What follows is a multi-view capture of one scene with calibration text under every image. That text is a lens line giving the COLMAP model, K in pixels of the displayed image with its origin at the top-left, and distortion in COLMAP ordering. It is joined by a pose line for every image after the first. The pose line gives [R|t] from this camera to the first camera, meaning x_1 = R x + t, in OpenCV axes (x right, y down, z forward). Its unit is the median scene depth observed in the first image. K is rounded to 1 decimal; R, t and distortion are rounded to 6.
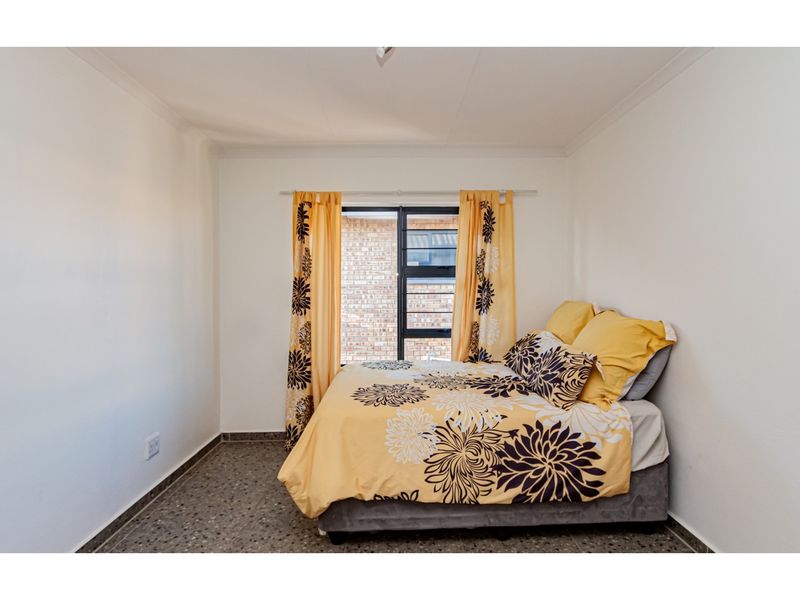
lens RADIAL K [[406.2, 0, 399.4], [0, 406.2, 286.9], [0, 0, 1]] dist [0.000752, 0.000390]
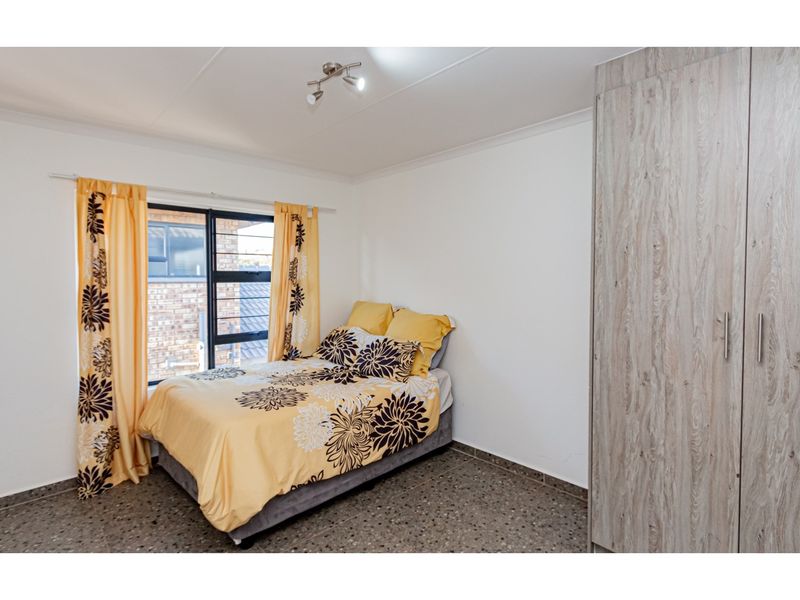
lens RADIAL K [[406.2, 0, 399.4], [0, 406.2, 286.9], [0, 0, 1]] dist [0.000752, 0.000390]
pose [[0.742434, -0.014971, 0.669752, -0.527817], [0.000373, 0.999759, 0.021935, -0.058788], [-0.669919, -0.016036, 0.742261, -0.025370]]
